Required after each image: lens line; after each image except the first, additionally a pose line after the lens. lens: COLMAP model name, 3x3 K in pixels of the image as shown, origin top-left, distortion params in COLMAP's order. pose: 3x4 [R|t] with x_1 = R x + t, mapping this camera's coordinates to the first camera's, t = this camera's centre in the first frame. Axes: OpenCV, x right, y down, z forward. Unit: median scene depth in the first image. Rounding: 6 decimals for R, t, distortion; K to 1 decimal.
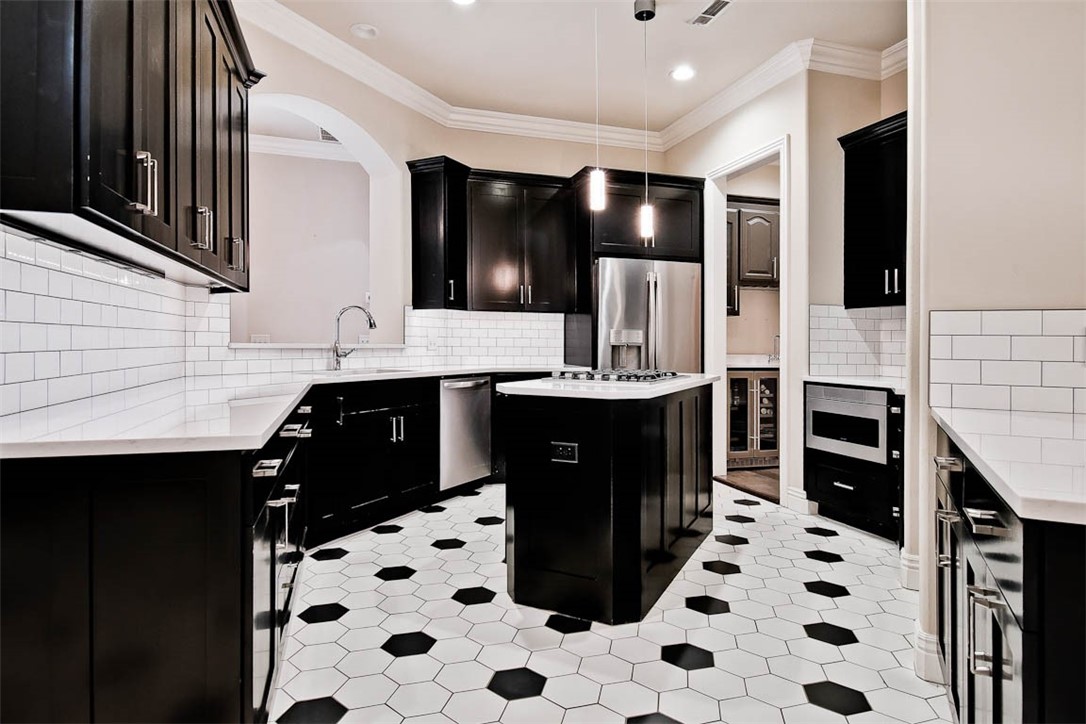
lens RADIAL K [[602.2, 0, 545.2], [0, 602.2, 346.7], [0, 0, 1]] dist [0.002678, 0.000129]
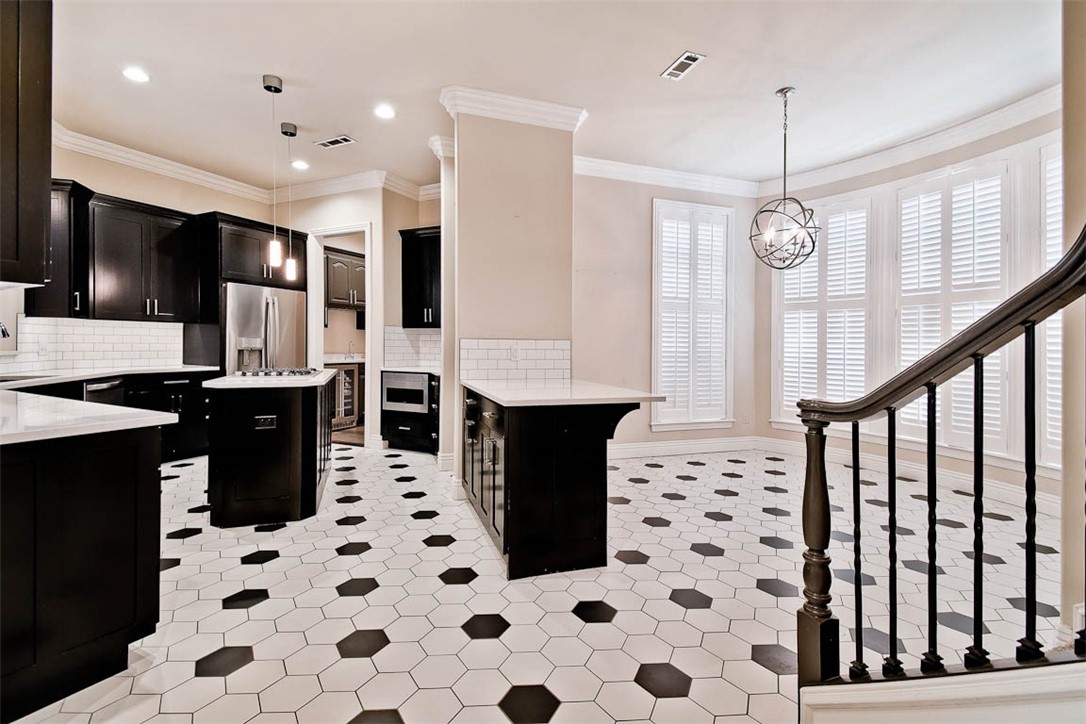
lens RADIAL K [[513.2, 0, 543.0], [0, 513.2, 372.0], [0, 0, 1]] dist [0.001624, 0.000096]
pose [[0.676685, -0.043924, 0.734961, -0.298815], [-0.002331, 0.998086, 0.061796, -0.026991], [-0.736269, -0.043530, 0.675287, -0.285127]]
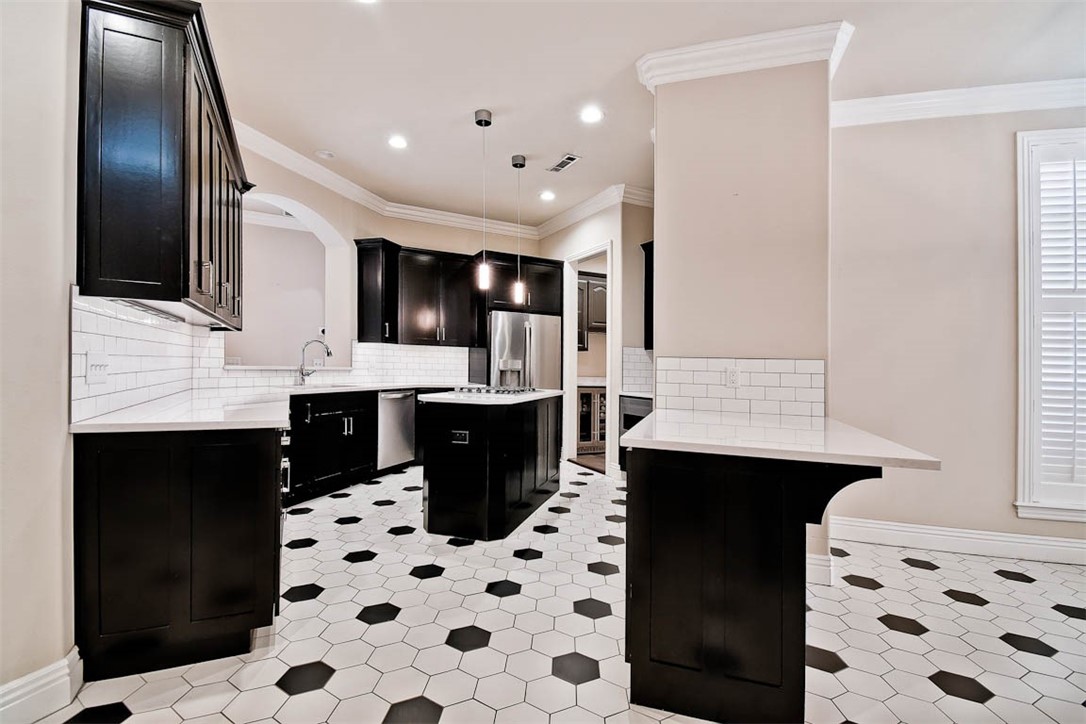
lens RADIAL K [[492.6, 0, 543.0], [0, 492.6, 362.0], [0, 0, 1]] dist [0.000767, -0.000045]
pose [[0.986828, 0.015548, 0.161027, 0.022440], [-0.013981, 0.999843, -0.010859, -0.011688], [-0.161171, 0.008465, 0.986890, -0.229349]]
